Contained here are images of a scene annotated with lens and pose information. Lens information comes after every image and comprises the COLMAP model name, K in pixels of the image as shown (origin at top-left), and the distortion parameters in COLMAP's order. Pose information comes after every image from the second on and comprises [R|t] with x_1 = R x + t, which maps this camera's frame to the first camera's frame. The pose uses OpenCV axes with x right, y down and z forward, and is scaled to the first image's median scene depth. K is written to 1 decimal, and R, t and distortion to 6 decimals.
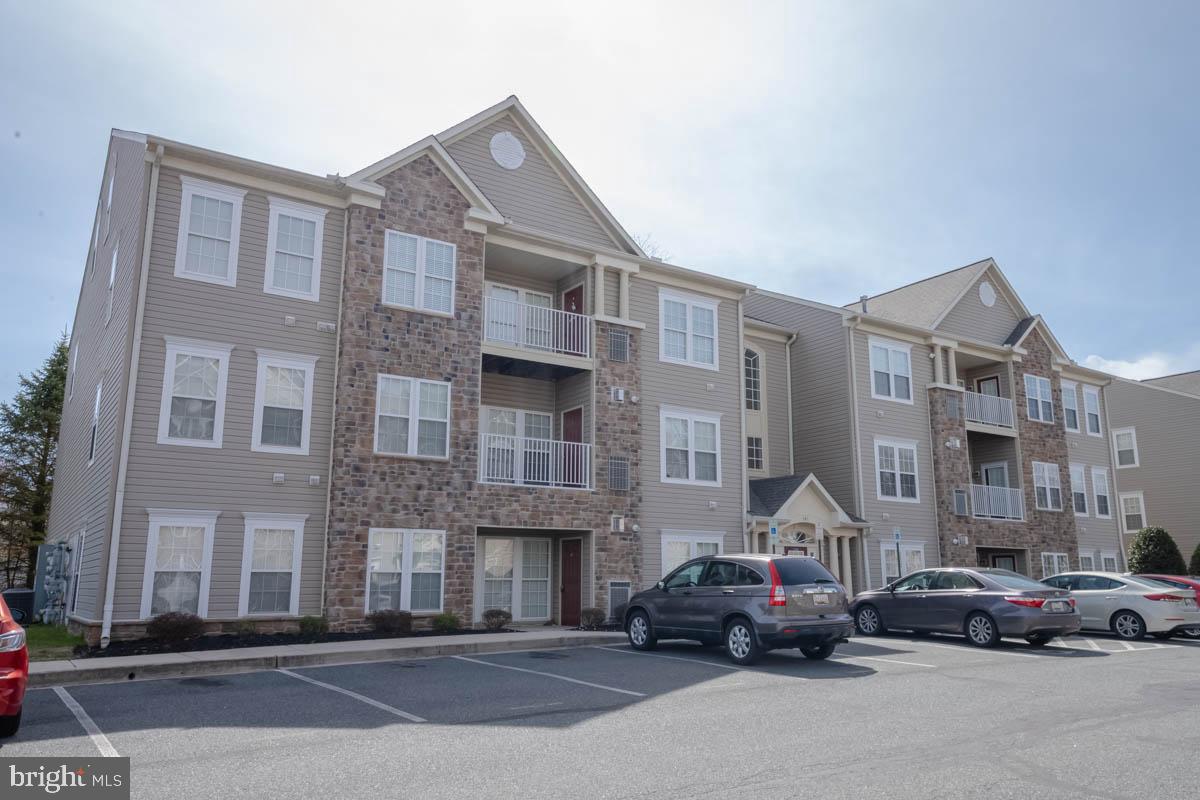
lens RADIAL K [[913.8, 0, 600.0], [0, 913.8, 400.0], [0, 0, 1]] dist [0.002028, -0.001294]
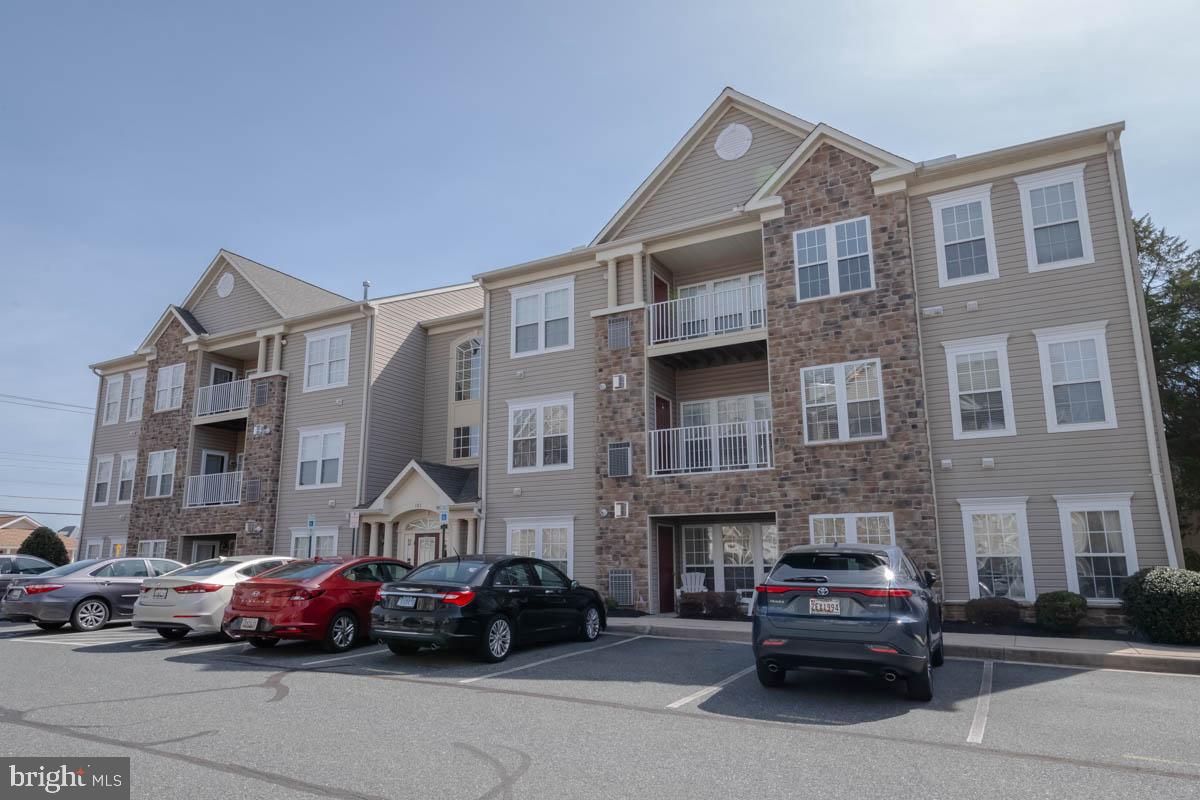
lens RADIAL K [[867.1, 0, 599.9], [0, 867.1, 368.1], [0, 0, 1]] dist [-0.020368, 0.002523]
pose [[0.398975, -0.213658, -0.891723, 1.019433], [0.185910, 0.971126, -0.149503, 0.139965], [0.897918, -0.106133, 0.427176, 0.679094]]
